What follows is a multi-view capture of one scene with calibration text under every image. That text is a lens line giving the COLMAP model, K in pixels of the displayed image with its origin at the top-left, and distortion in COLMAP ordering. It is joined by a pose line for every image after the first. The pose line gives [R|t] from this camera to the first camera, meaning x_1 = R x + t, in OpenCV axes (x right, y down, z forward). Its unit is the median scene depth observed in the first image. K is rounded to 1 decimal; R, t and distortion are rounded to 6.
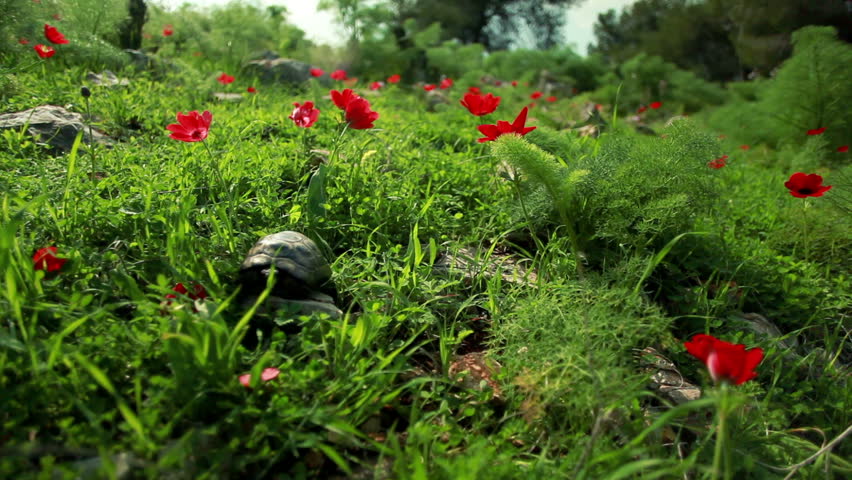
lens RADIAL K [[492.5, 0, 426.0], [0, 492.5, 240.0], [0, 0, 1]] dist [-0.068045, 0.035181]
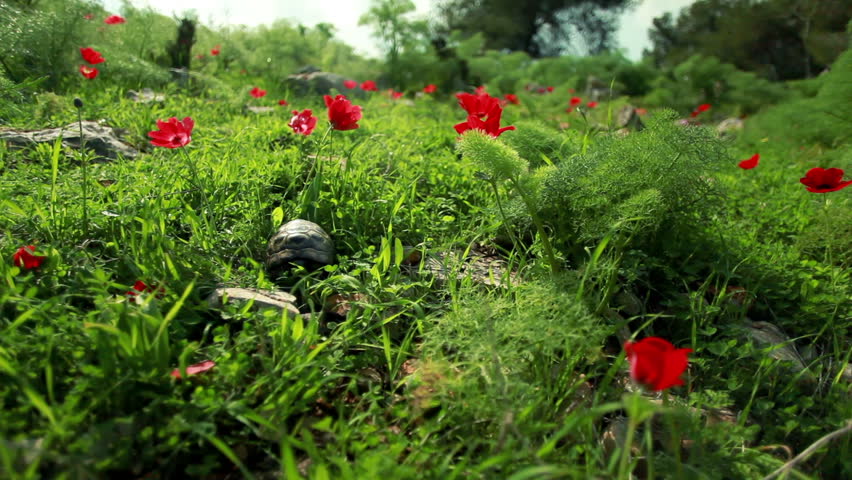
lens RADIAL K [[492.5, 0, 426.0], [0, 492.5, 240.0], [0, 0, 1]] dist [-0.068045, 0.035181]
pose [[0.994248, -0.002766, -0.107065, 0.055522], [0.000374, 0.999750, -0.022355, 0.006795], [0.107100, 0.022187, 0.994001, 0.007648]]
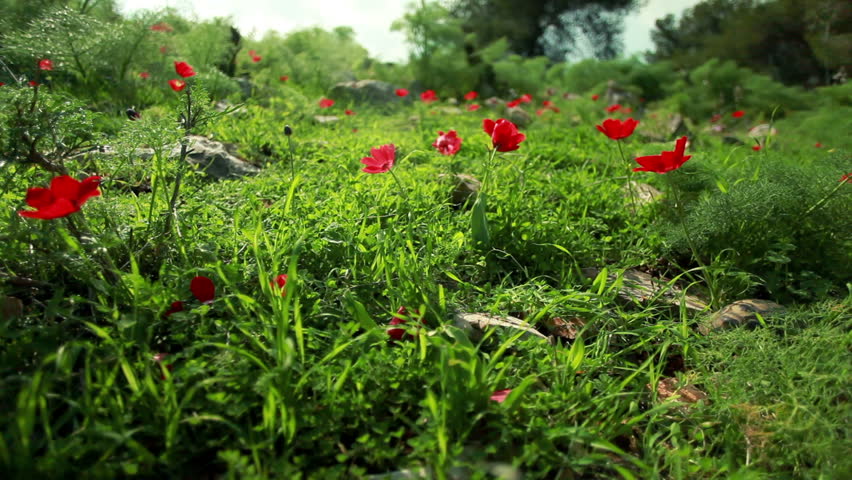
lens RADIAL K [[492.5, 0, 426.0], [0, 492.5, 240.0], [0, 0, 1]] dist [-0.068045, 0.035181]
pose [[0.994389, -0.003931, -0.105714, -0.087964], [0.001382, 0.999707, -0.024171, -0.009742], [0.105778, 0.023889, 0.994103, -0.023205]]
